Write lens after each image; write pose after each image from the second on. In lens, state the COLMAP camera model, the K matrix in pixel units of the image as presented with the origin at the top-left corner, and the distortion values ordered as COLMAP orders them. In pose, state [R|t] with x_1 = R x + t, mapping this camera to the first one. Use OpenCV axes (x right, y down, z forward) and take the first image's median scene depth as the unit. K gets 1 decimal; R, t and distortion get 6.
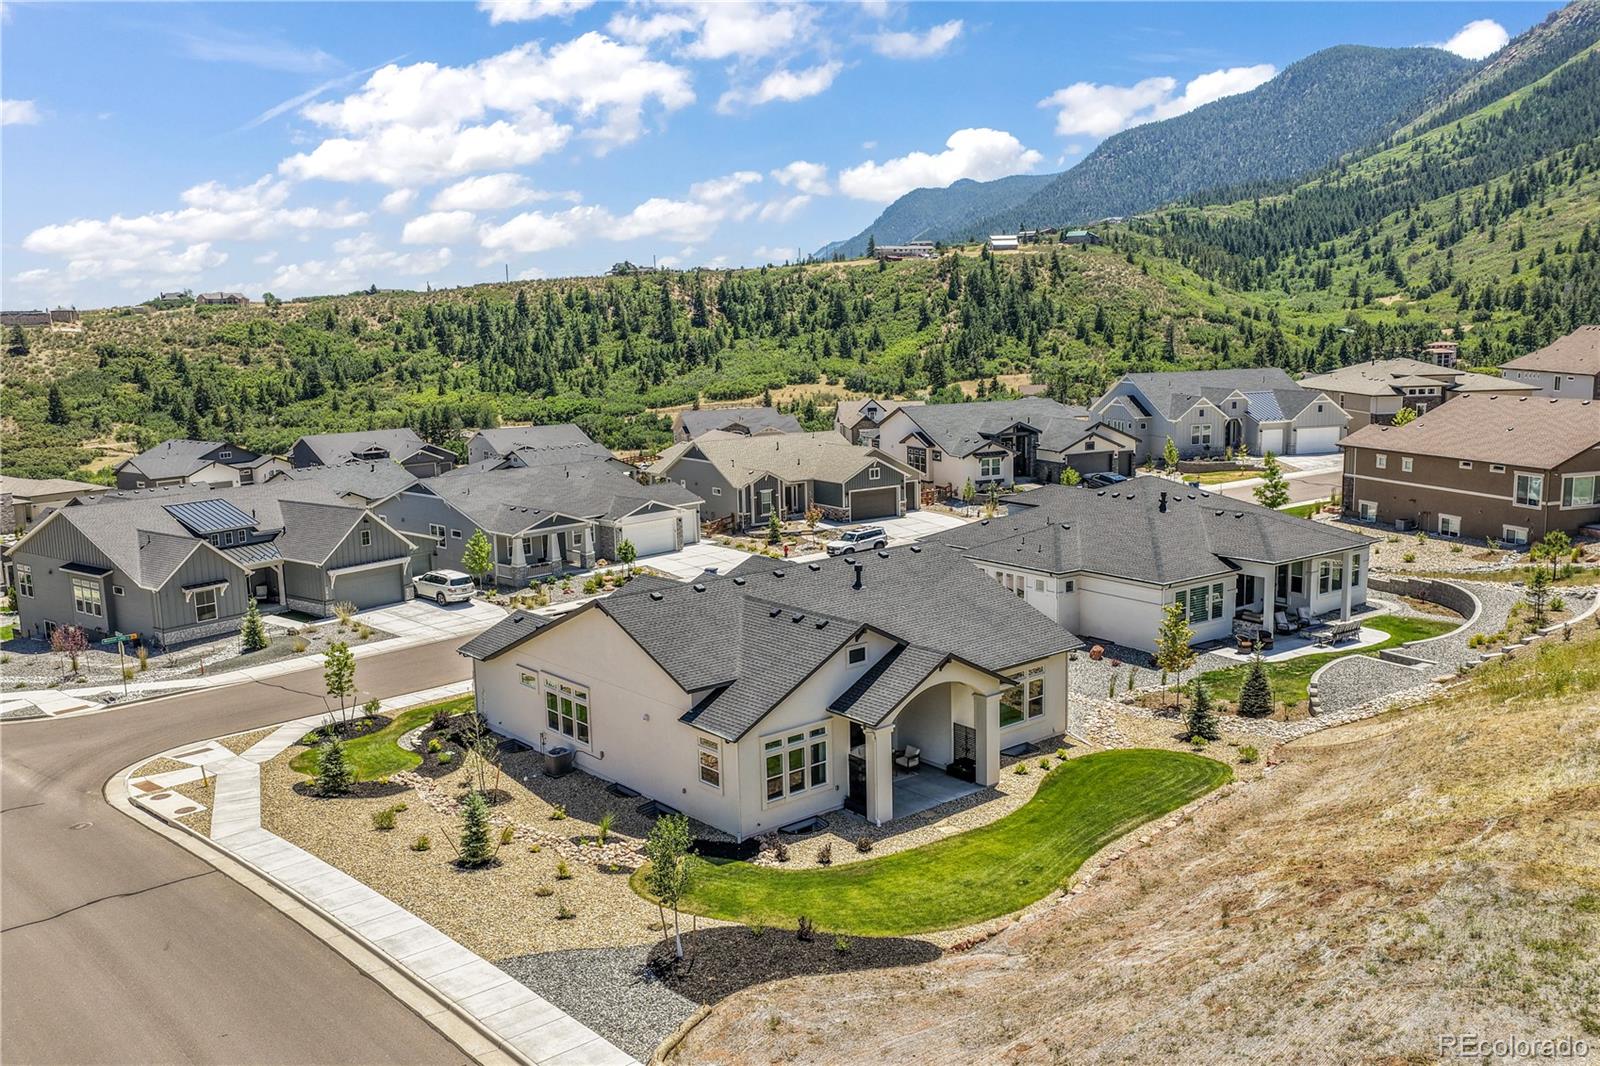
lens RADIAL K [[1343.2, 0, 800.0], [0, 1343.2, 533.0], [0, 0, 1]] dist [-0.022361, 0.056971]
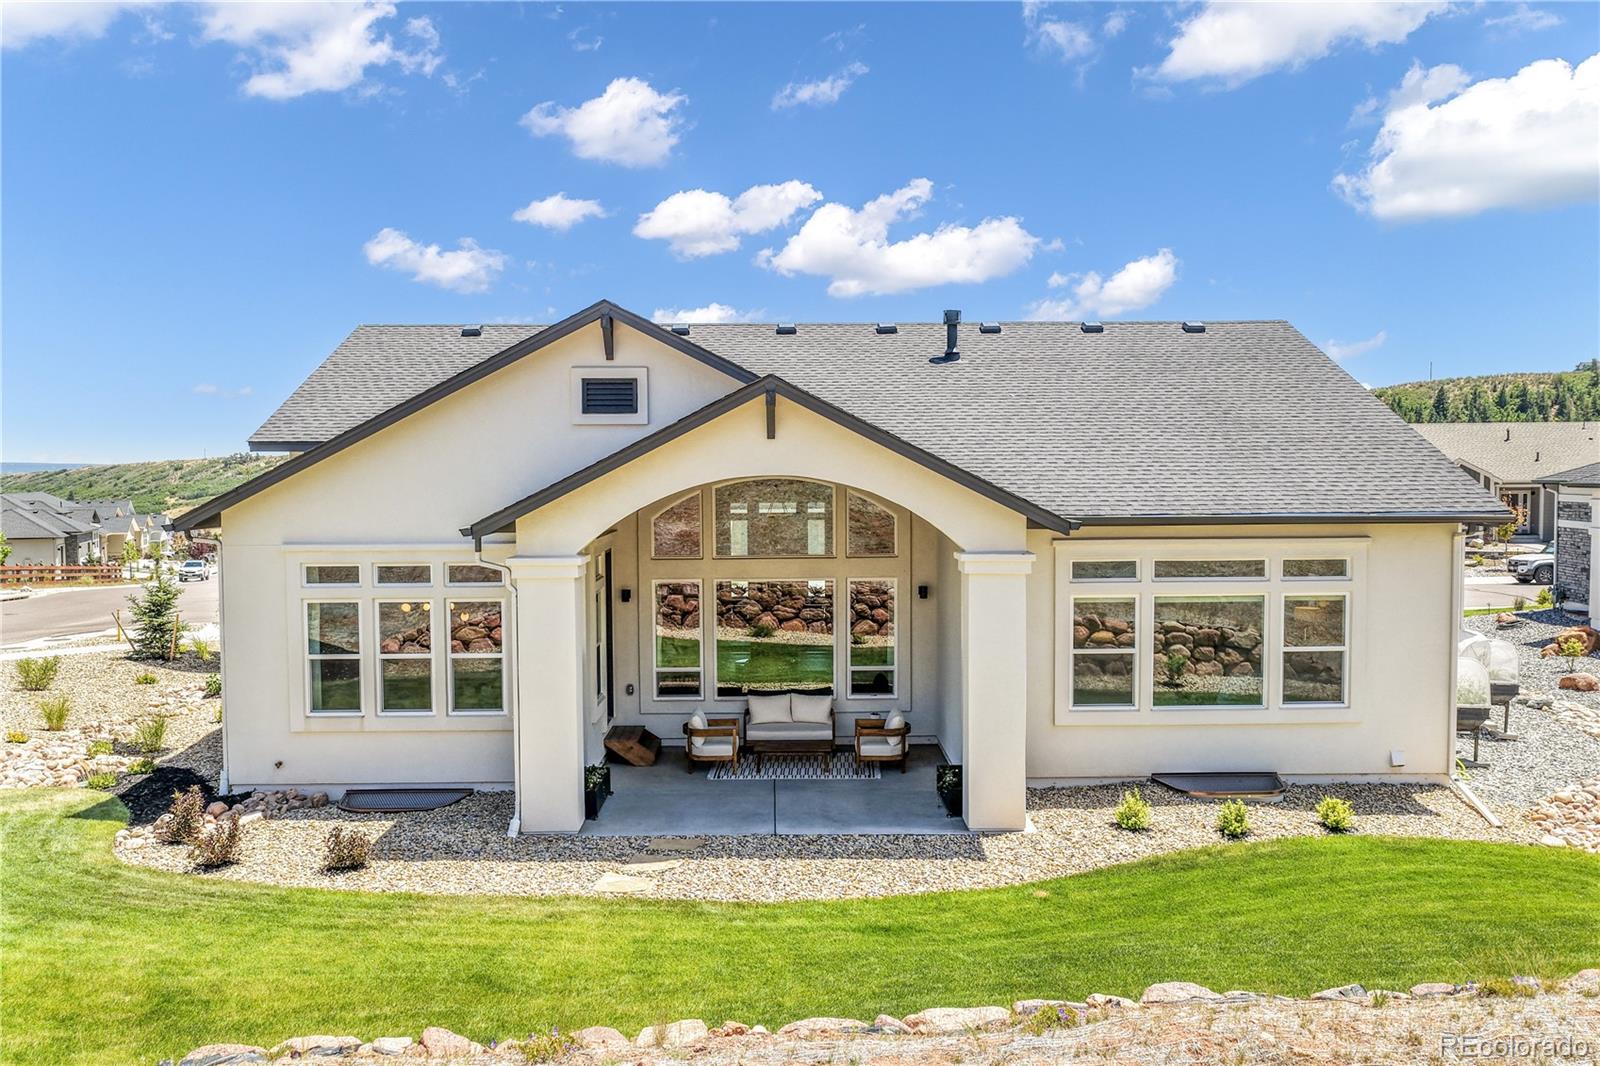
lens RADIAL K [[1343.2, 0, 800.0], [0, 1343.2, 533.0], [0, 0, 1]] dist [-0.022361, 0.056971]
pose [[0.775705, 0.054299, -0.628755, 0.027633], [-0.113699, 0.992014, -0.054603, 0.012139], [0.620769, 0.113844, 0.775684, 0.061928]]
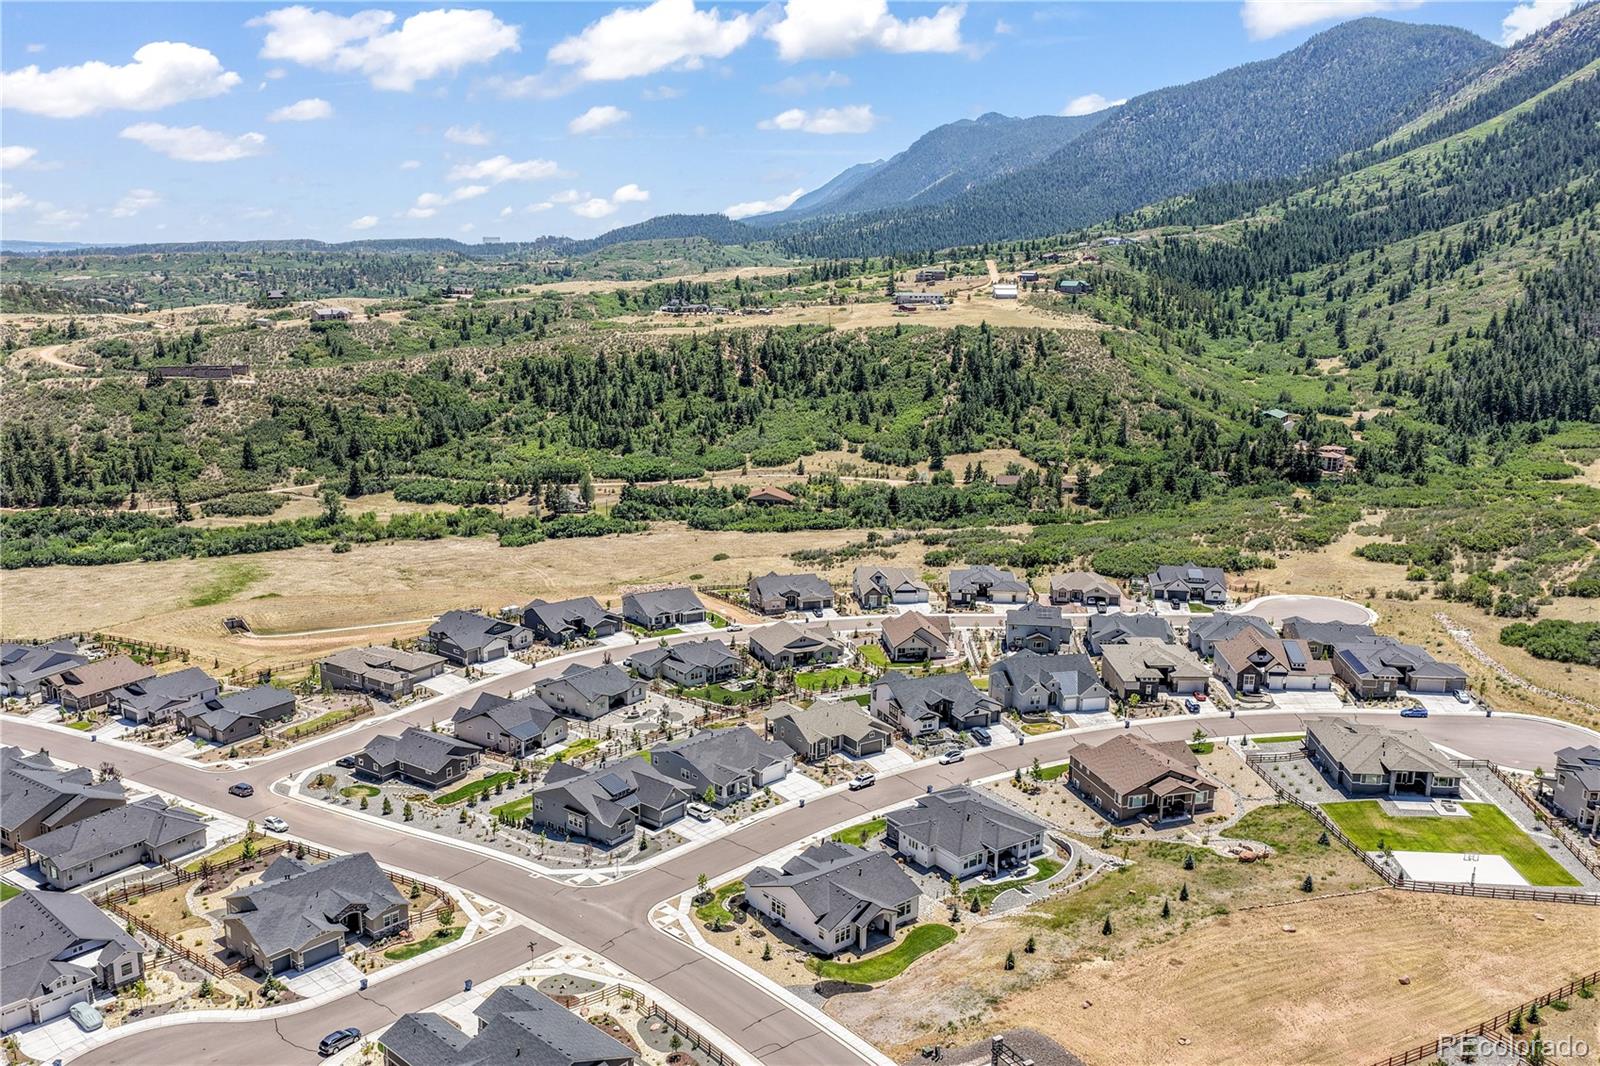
lens RADIAL K [[1343.2, 0, 800.0], [0, 1343.2, 533.0], [0, 0, 1]] dist [-0.022361, 0.056971]
pose [[0.999120, 0.041439, -0.006451, -0.012711], [-0.040954, 0.997191, 0.062712, -0.105024], [0.009031, -0.062393, 0.998011, -0.242114]]
